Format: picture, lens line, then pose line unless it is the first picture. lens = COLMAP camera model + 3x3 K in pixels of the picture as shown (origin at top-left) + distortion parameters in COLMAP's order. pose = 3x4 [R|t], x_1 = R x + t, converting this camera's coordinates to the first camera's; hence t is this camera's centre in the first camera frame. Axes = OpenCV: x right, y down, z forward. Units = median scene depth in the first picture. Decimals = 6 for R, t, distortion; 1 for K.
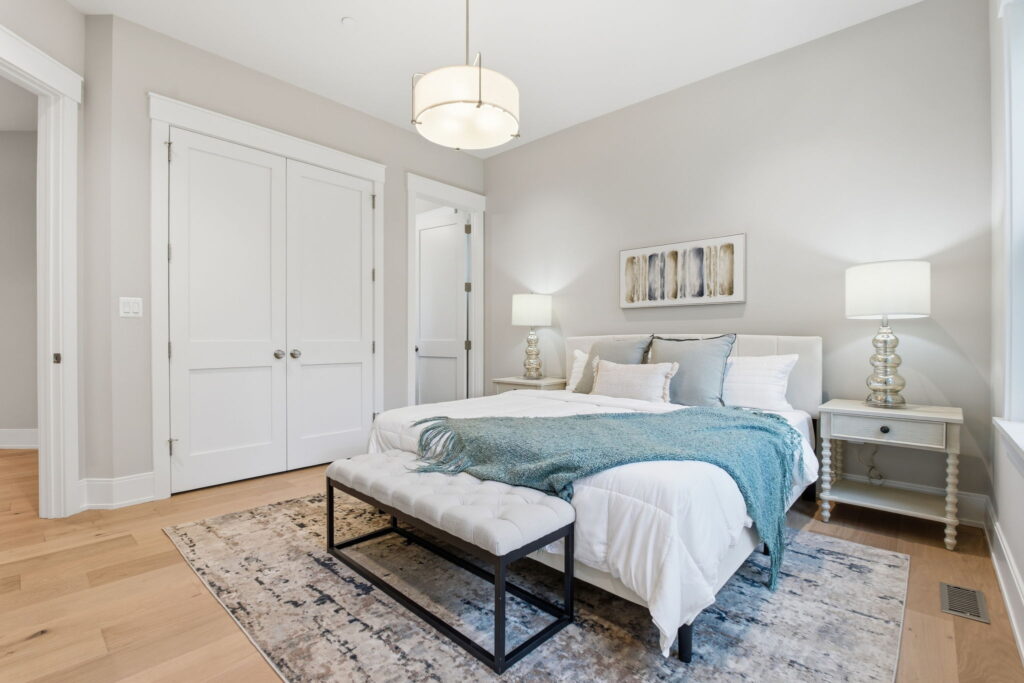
lens RADIAL K [[462.9, 0, 490.3], [0, 462.9, 332.7], [0, 0, 1]] dist [-0.005659, 0.000923]
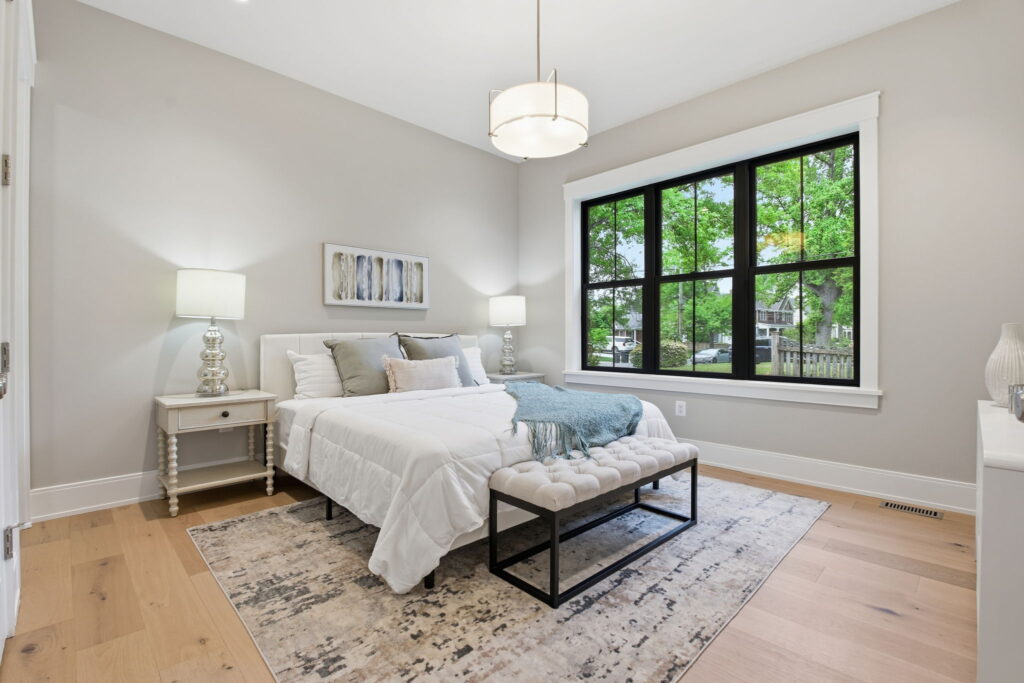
lens RADIAL K [[462.9, 0, 510.5], [0, 462.9, 344.7], [0, 0, 1]] dist [-0.005659, 0.000923]
pose [[0.035401, -0.018897, 0.999194, -0.731474], [-0.016039, 0.999682, 0.019475, 0.005090], [-0.999244, -0.016716, 0.035087, 0.678387]]
